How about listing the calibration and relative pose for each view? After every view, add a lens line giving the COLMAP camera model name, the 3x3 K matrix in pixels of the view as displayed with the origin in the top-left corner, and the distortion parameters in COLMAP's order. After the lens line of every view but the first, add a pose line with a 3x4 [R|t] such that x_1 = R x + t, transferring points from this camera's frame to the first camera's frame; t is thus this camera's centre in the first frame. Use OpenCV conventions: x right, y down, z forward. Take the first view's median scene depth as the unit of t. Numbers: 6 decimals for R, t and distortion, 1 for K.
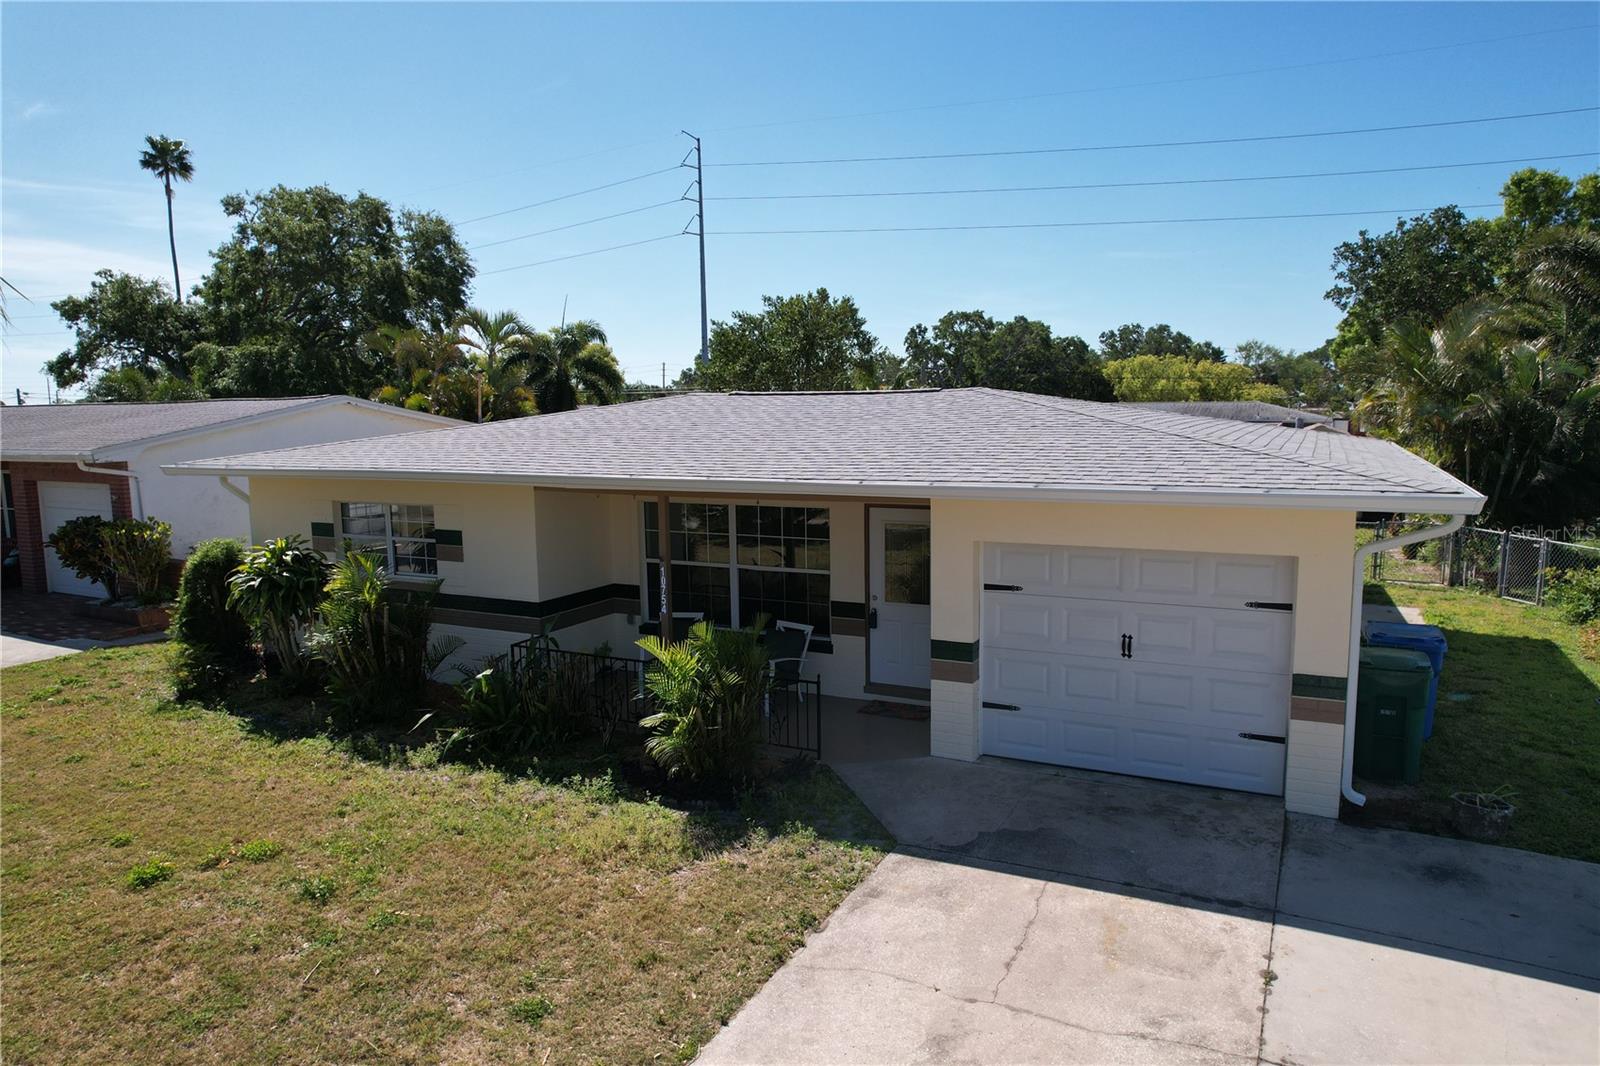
lens RADIAL K [[1023.4, 0, 798.1], [0, 1023.4, 537.5], [0, 0, 1]] dist [-0.068581, 0.058353]
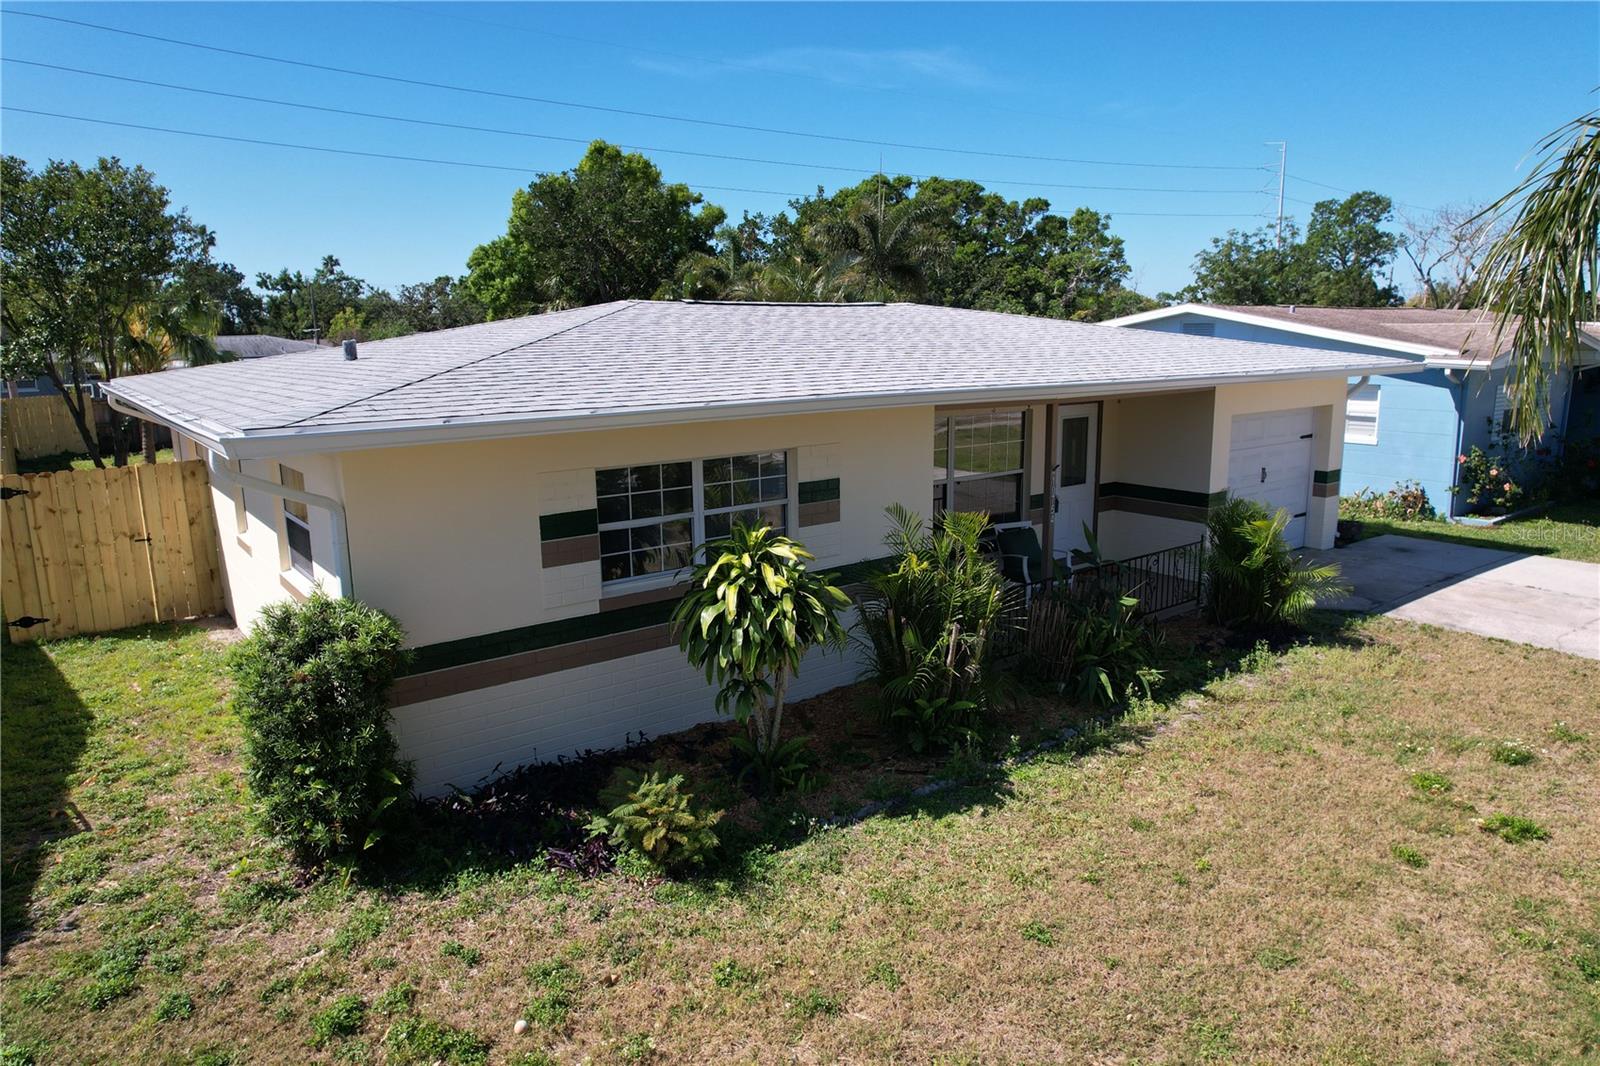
lens RADIAL K [[1023.4, 0, 797.8], [0, 1023.4, 530.6], [0, 0, 1]] dist [-0.068581, 0.058353]
pose [[0.422152, -0.165105, 0.891363, -1.256056], [0.119321, 0.984840, 0.125908, -0.081701], [-0.898638, 0.053206, 0.435452, 0.890279]]
